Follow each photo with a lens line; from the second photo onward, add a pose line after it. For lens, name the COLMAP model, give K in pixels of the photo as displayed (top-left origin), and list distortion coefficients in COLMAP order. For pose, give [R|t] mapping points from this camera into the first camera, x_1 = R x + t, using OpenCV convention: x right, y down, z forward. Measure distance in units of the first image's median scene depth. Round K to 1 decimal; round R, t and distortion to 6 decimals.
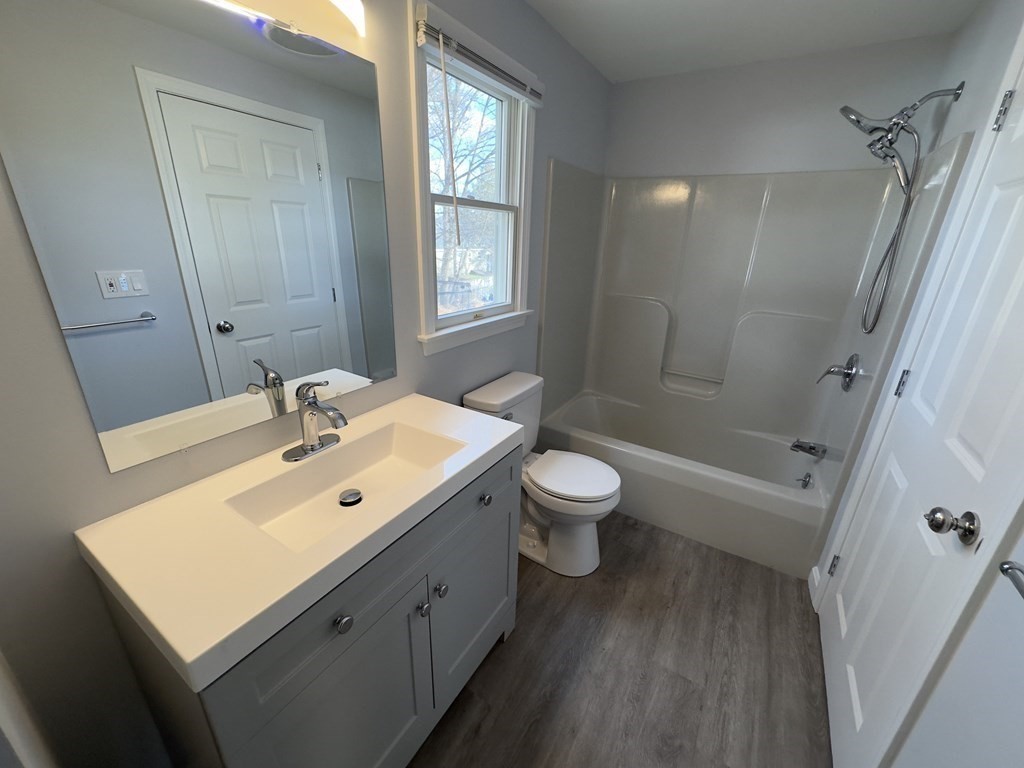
lens RADIAL K [[408.4, 0, 513.4], [0, 408.4, 383.1], [0, 0, 1]] dist [-0.003395, 0.000349]
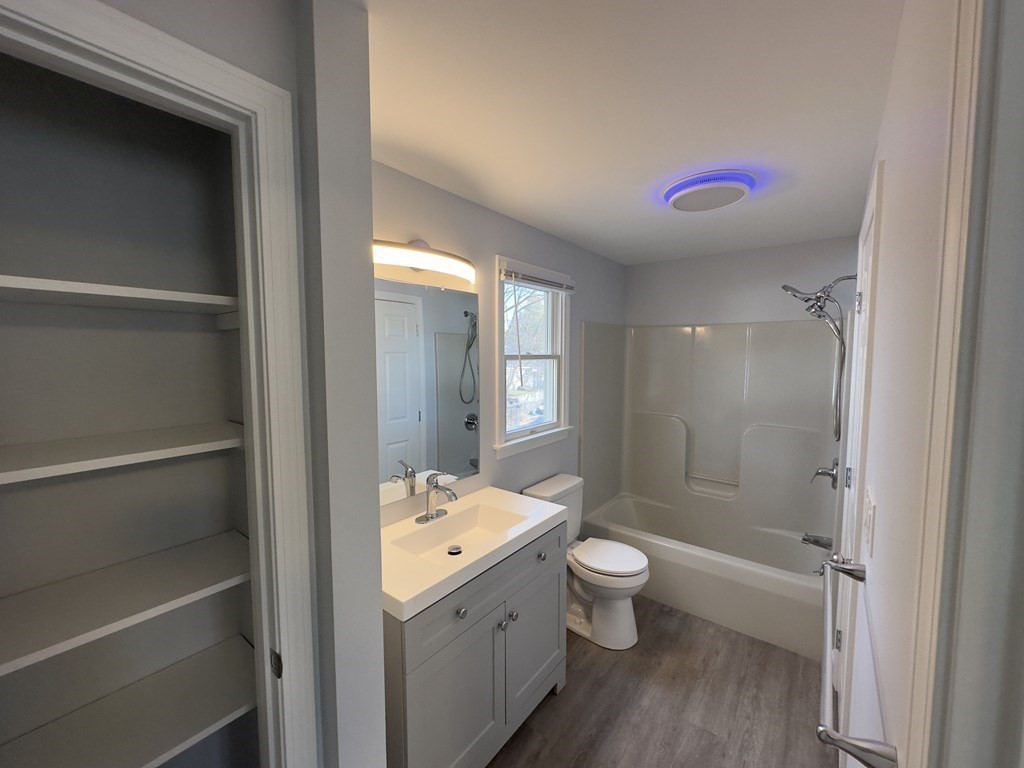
lens RADIAL K [[408.4, 0, 513.4], [0, 408.4, 383.1], [0, 0, 1]] dist [-0.003395, 0.000349]
pose [[0.993644, -0.023987, -0.109987, 0.004136], [-0.006791, 0.962484, -0.271255, 0.058264], [0.112367, 0.270277, 0.956203, -0.405793]]
